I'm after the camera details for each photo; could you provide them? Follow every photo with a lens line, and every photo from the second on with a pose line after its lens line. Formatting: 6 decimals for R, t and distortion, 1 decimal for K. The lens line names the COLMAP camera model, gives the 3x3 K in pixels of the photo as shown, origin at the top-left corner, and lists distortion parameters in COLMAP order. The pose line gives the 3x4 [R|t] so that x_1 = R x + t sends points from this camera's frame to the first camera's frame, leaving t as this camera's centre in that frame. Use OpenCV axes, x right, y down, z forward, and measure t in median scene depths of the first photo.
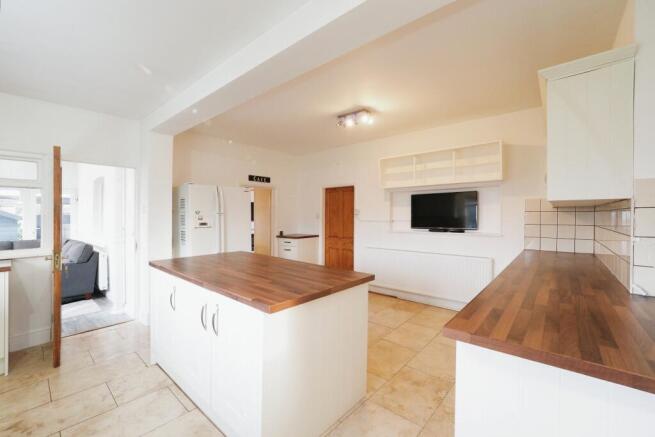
lens RADIAL K [[276.5, 0, 328.5], [0, 276.5, 215.9], [0, 0, 1]] dist [-0.005474, -0.000656]
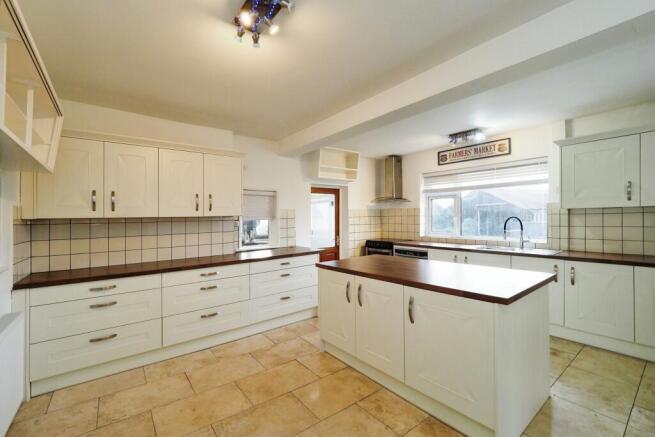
lens RADIAL K [[276.5, 0, 324.4], [0, 276.5, 220.6], [0, 0, 1]] dist [-0.005474, -0.000656]
pose [[-0.979739, 0.033691, 0.197423, -0.100295], [0.035403, 0.999360, 0.005144, -0.003552], [-0.197123, 0.012029, -0.980305, 1.322356]]
